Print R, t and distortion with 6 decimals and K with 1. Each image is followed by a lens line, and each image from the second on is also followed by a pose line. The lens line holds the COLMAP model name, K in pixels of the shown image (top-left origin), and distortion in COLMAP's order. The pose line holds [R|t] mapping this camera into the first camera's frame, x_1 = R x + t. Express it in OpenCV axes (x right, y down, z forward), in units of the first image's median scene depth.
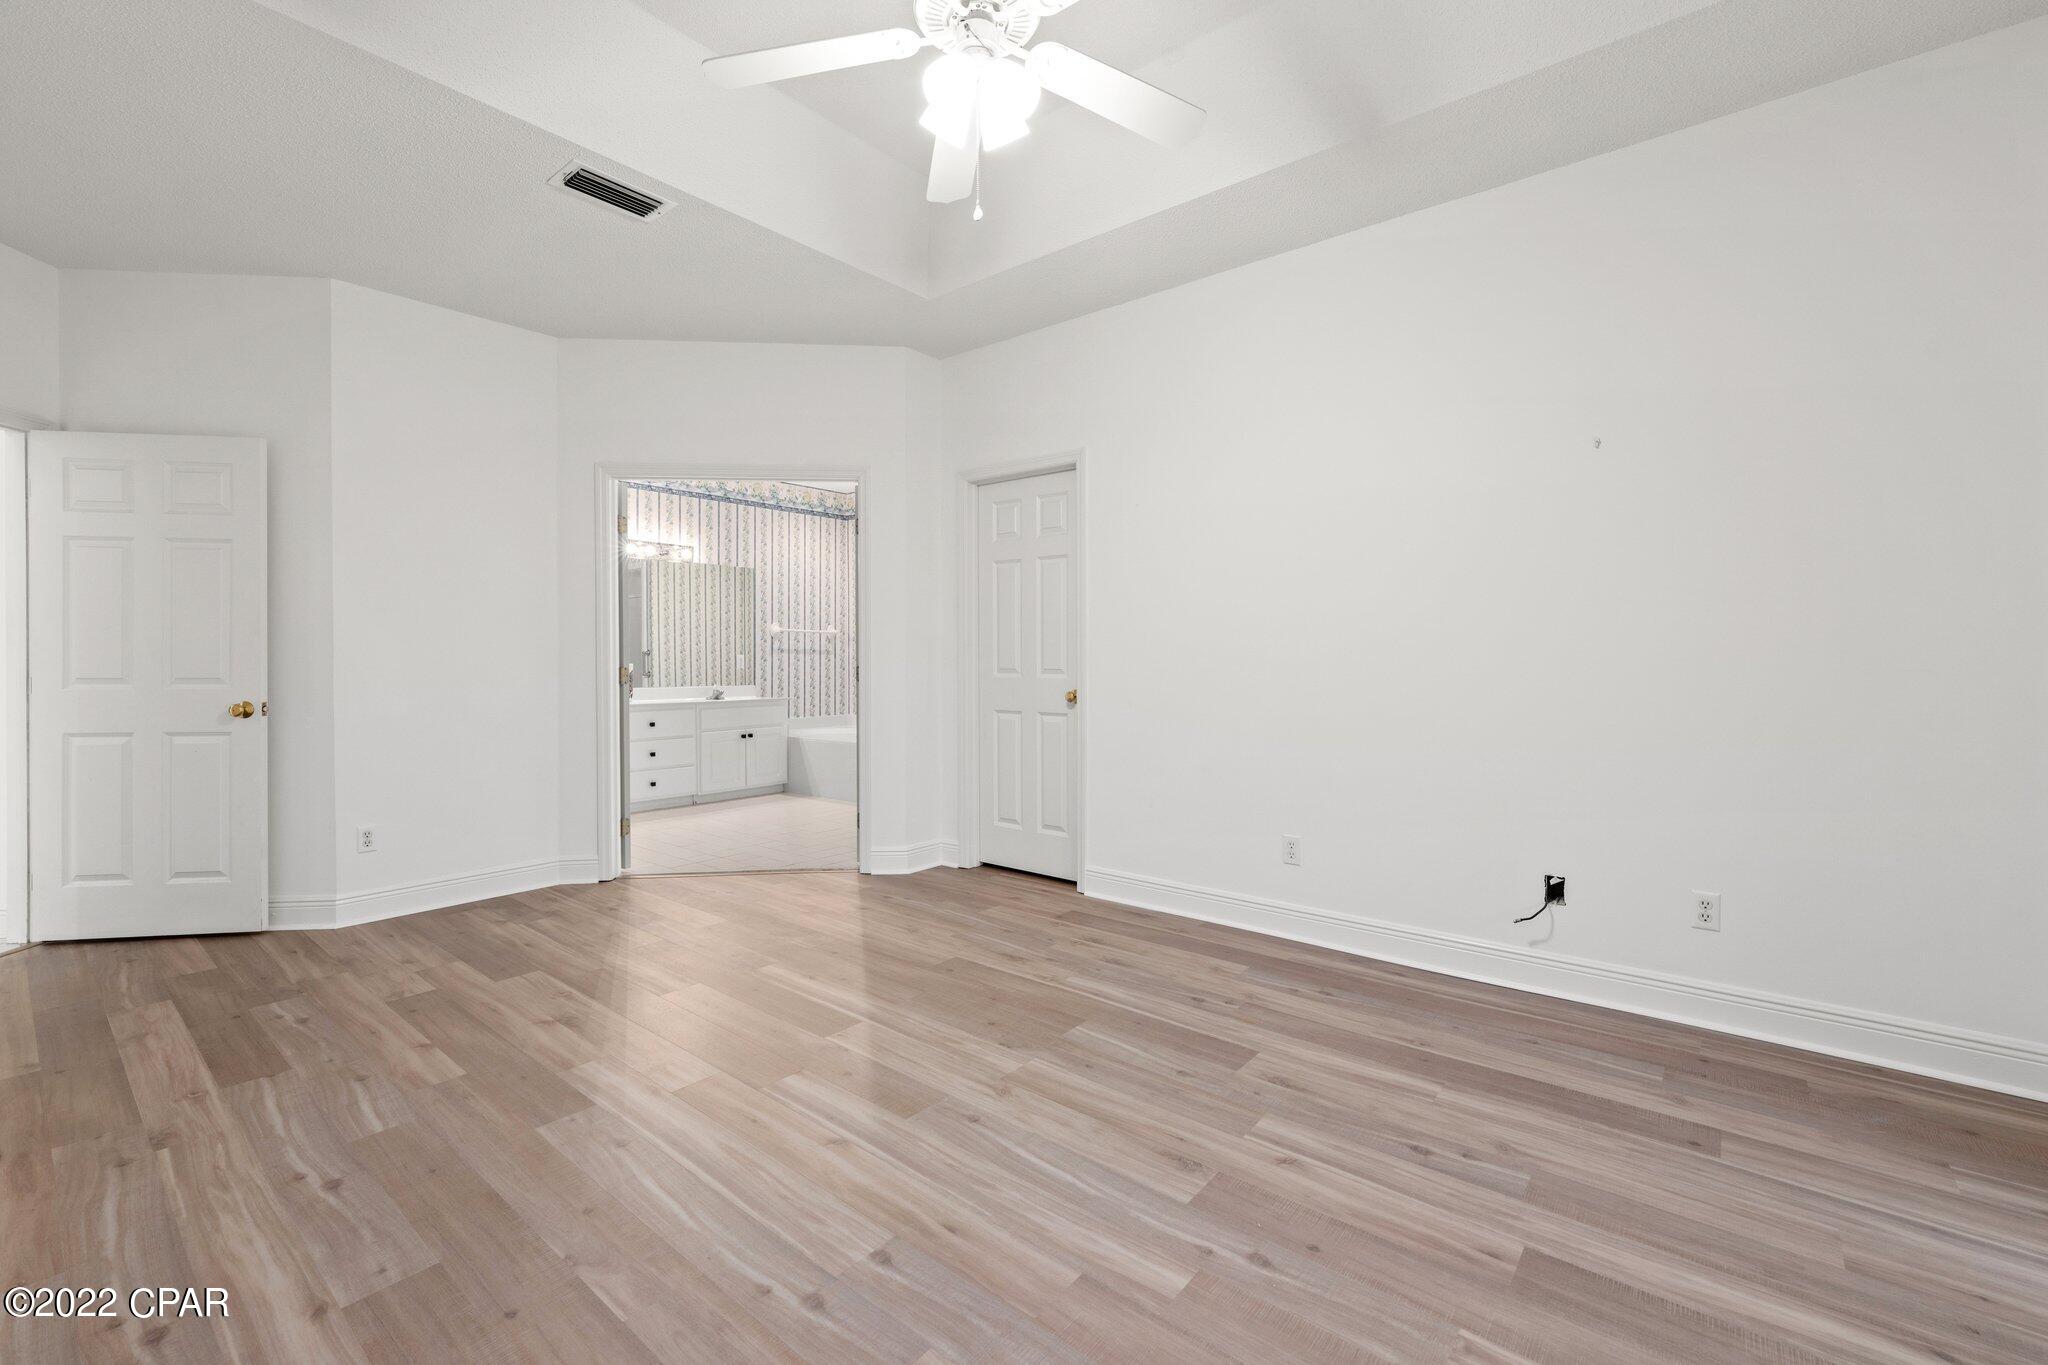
lens RADIAL K [[828.5, 0, 1017.7], [0, 828.5, 664.8], [0, 0, 1]] dist [-0.001164, -0.000223]
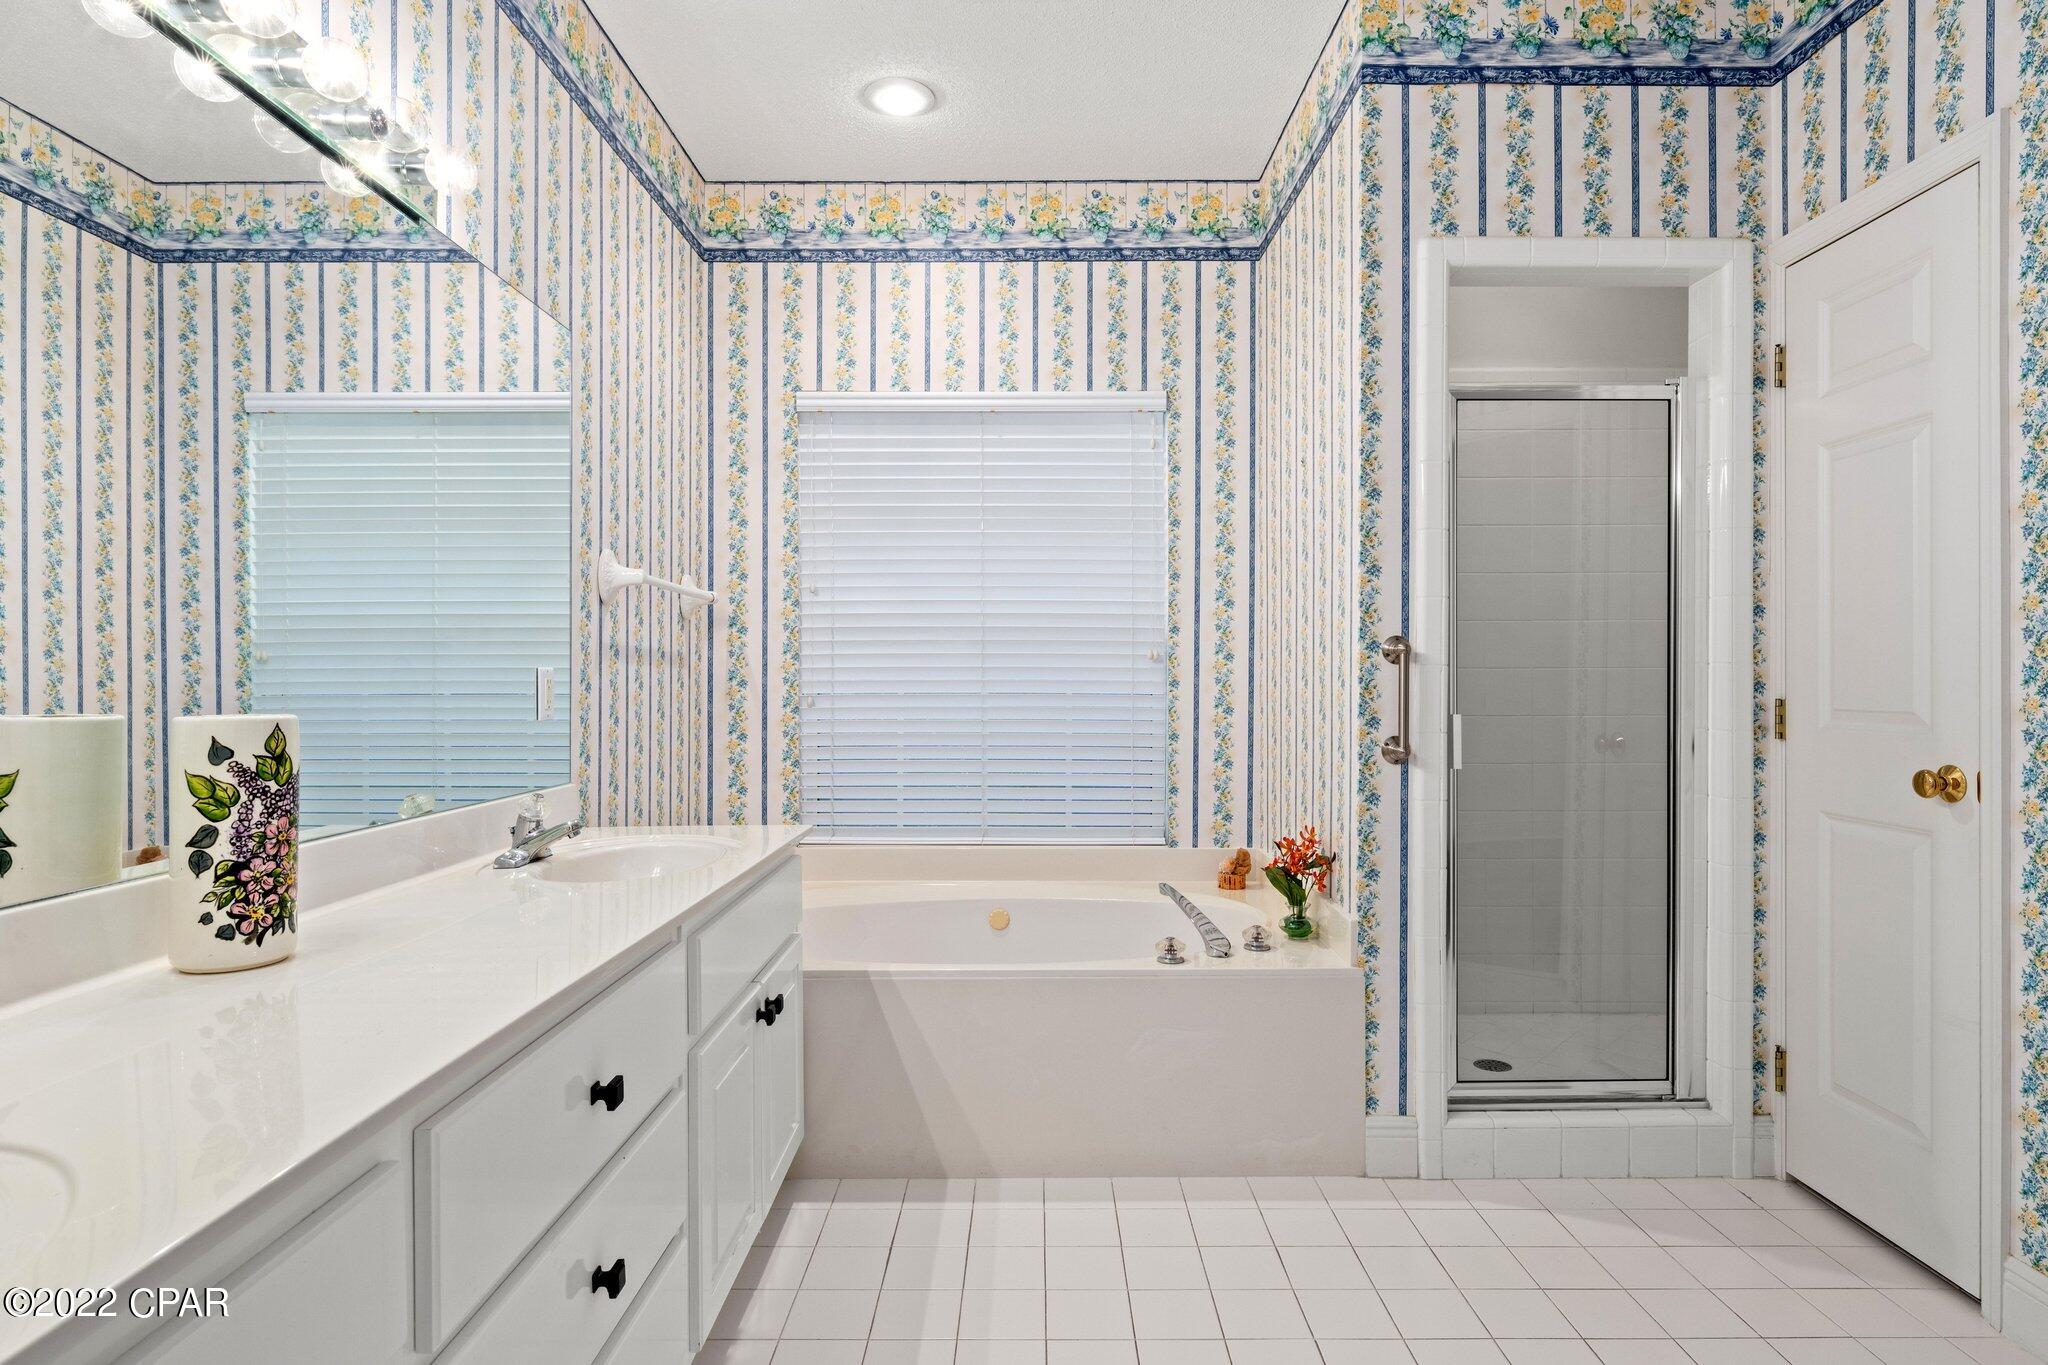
lens RADIAL K [[1130.2, 0, 1028.2], [0, 1130.2, 680.0], [0, 0, 1]] dist [0.003073, 0.000168]
pose [[0.762677, 0.000233, 0.646780, -0.427163], [0.003982, 0.999979, -0.005056, -0.005170], [-0.646767, 0.006432, 0.762660, 0.629155]]
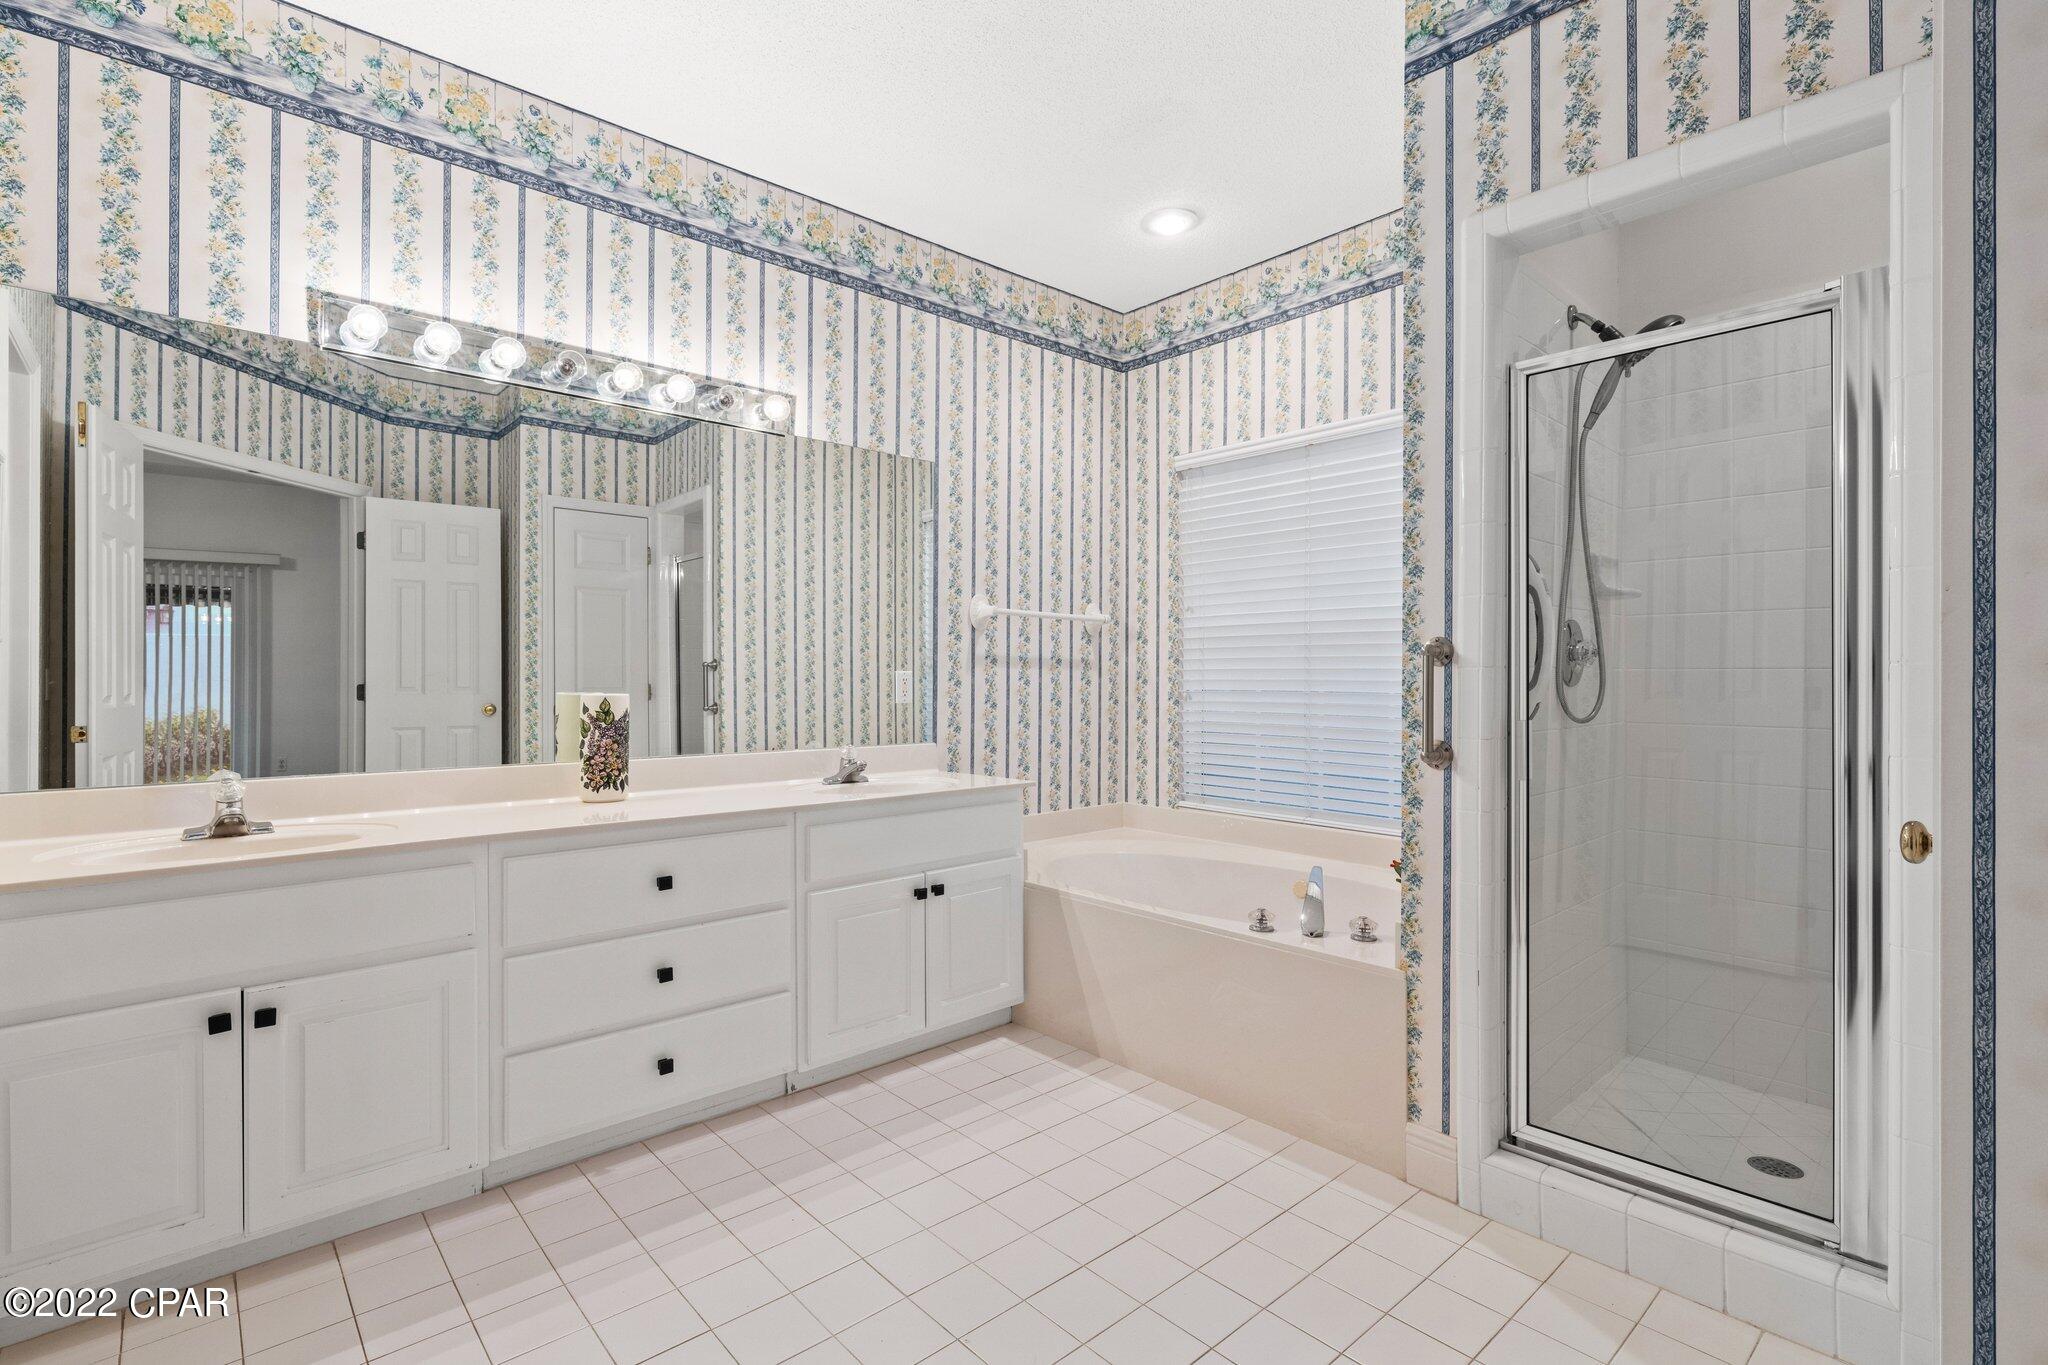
lens RADIAL K [[997.4, 0, 1024.5], [0, 997.4, 676.5], [0, 0, 1]] dist [0.003122, -0.000349]
pose [[0.986956, 0.003931, -0.160941, -0.191096], [-0.004891, 0.999973, -0.005572, -0.006027], [0.160914, 0.006286, 0.986948, 0.508000]]
